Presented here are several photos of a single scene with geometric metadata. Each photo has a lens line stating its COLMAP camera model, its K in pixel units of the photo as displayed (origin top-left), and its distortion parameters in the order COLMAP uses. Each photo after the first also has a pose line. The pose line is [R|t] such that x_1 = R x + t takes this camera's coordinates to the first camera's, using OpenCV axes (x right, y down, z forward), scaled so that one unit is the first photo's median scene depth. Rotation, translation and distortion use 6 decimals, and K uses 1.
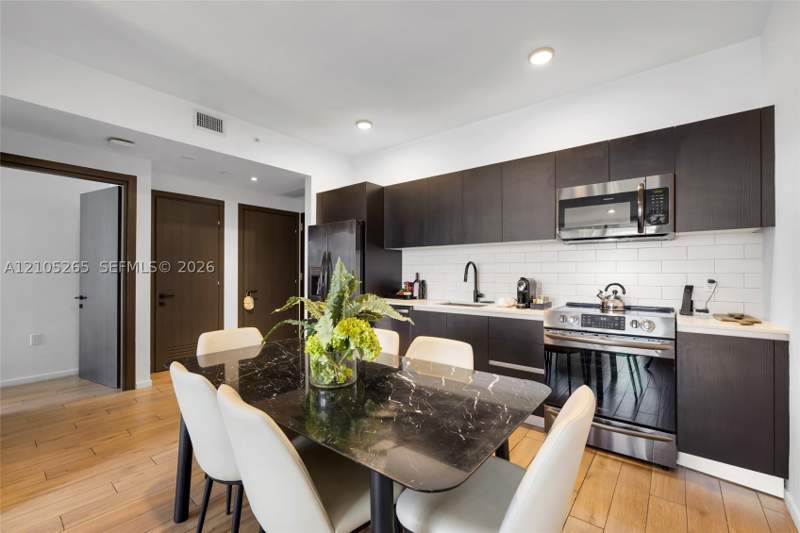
lens RADIAL K [[348.0, 0, 410.6], [0, 348.0, 269.8], [0, 0, 1]] dist [0.001346, 0.000149]
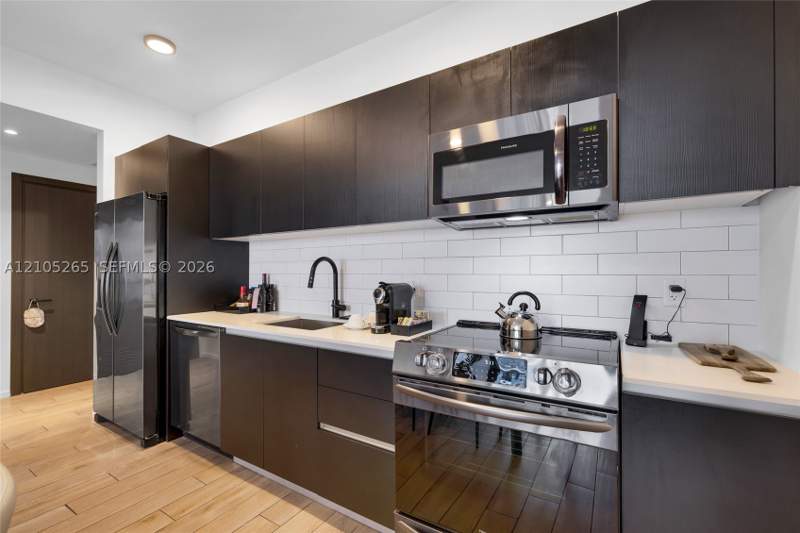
lens RADIAL K [[338.3, 0, 398.0], [0, 338.3, 269.2], [0, 0, 1]] dist [-0.000137, -0.000025]
pose [[0.997401, -0.000473, 0.072053, 0.328645], [0.000520, 1.000000, -0.000627, -0.000183], [-0.072053, 0.000663, 0.997401, 0.433370]]
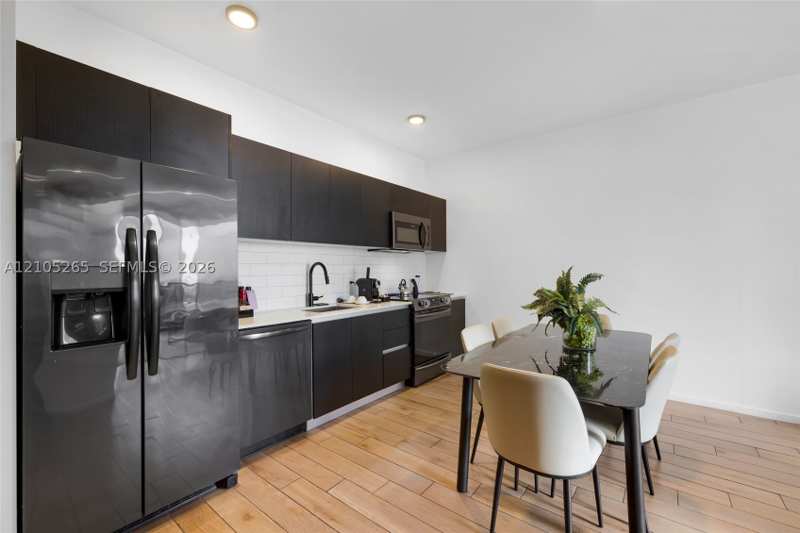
lens RADIAL K [[338.3, 0, 398.0], [0, 338.3, 269.2], [0, 0, 1]] dist [-0.000137, -0.000025]
pose [[0.029434, 0.002796, 0.999563, -0.884367], [0.002750, 0.999992, -0.002879, -0.002035], [-0.999563, 0.002833, 0.029426, 0.940841]]
